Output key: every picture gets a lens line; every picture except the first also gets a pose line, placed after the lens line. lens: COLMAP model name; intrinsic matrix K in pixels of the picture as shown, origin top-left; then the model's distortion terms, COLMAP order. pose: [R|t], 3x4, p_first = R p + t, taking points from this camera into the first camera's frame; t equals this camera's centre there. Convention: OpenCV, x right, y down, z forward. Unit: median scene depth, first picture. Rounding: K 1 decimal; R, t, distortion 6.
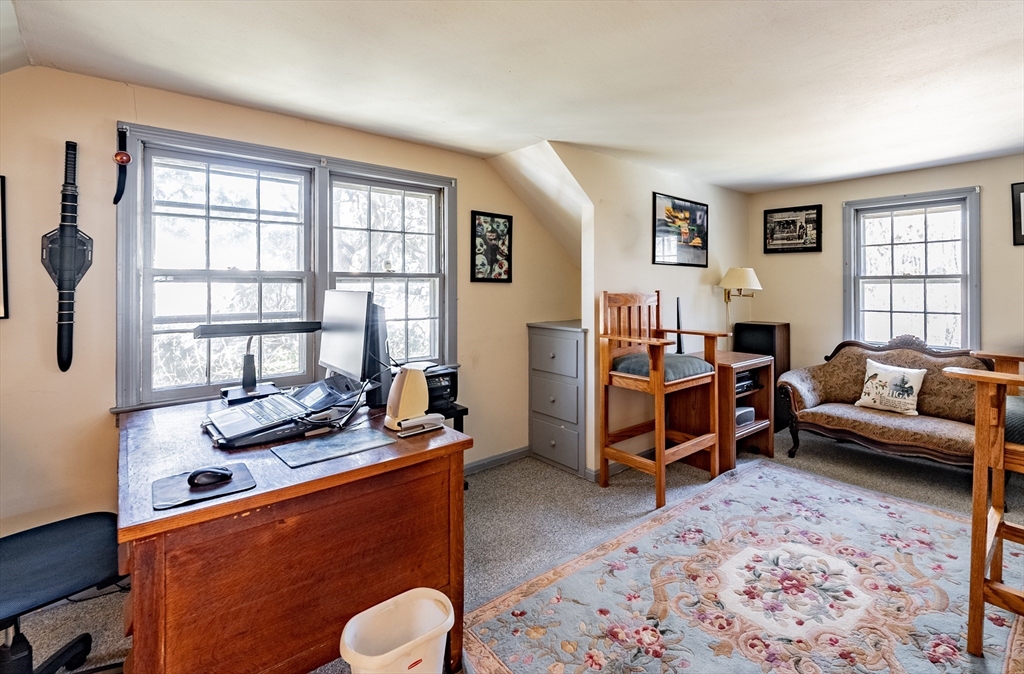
lens RADIAL K [[465.4, 0, 512.3], [0, 465.4, 285.6], [0, 0, 1]] dist [0.000445, -0.000199]
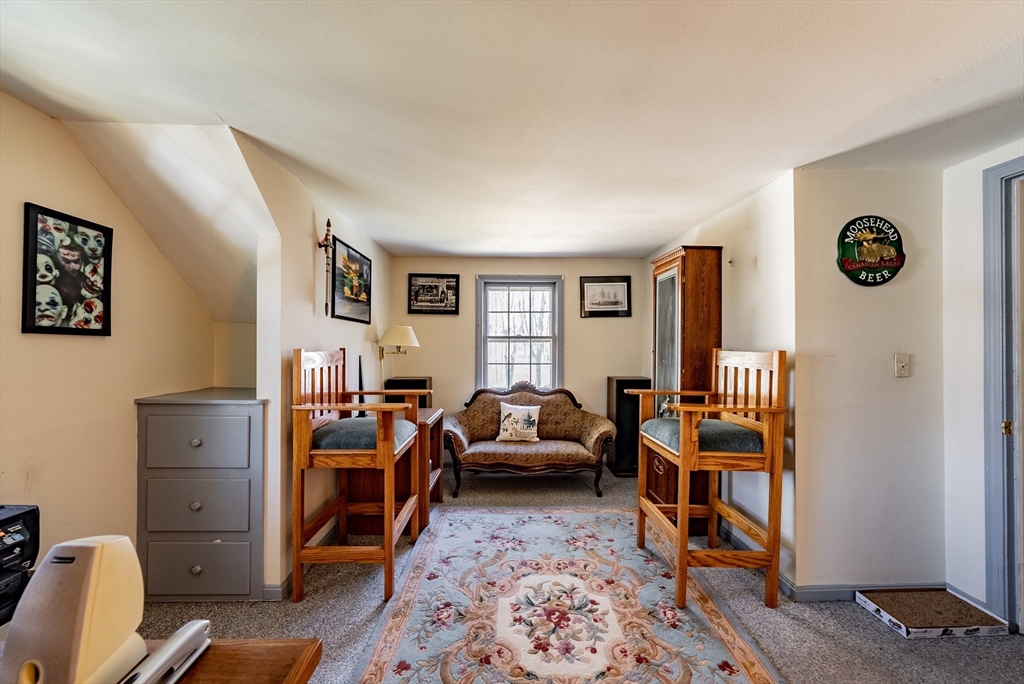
lens RADIAL K [[439.9, 0, 512.0], [0, 439.9, 342.0], [0, 0, 1]] dist [-0.000430, -0.000206]
pose [[0.612170, 0.008211, 0.790684, -0.155056], [-0.005853, 0.999966, -0.005852, 0.002222], [-0.790705, -0.001045, 0.612197, 0.247847]]
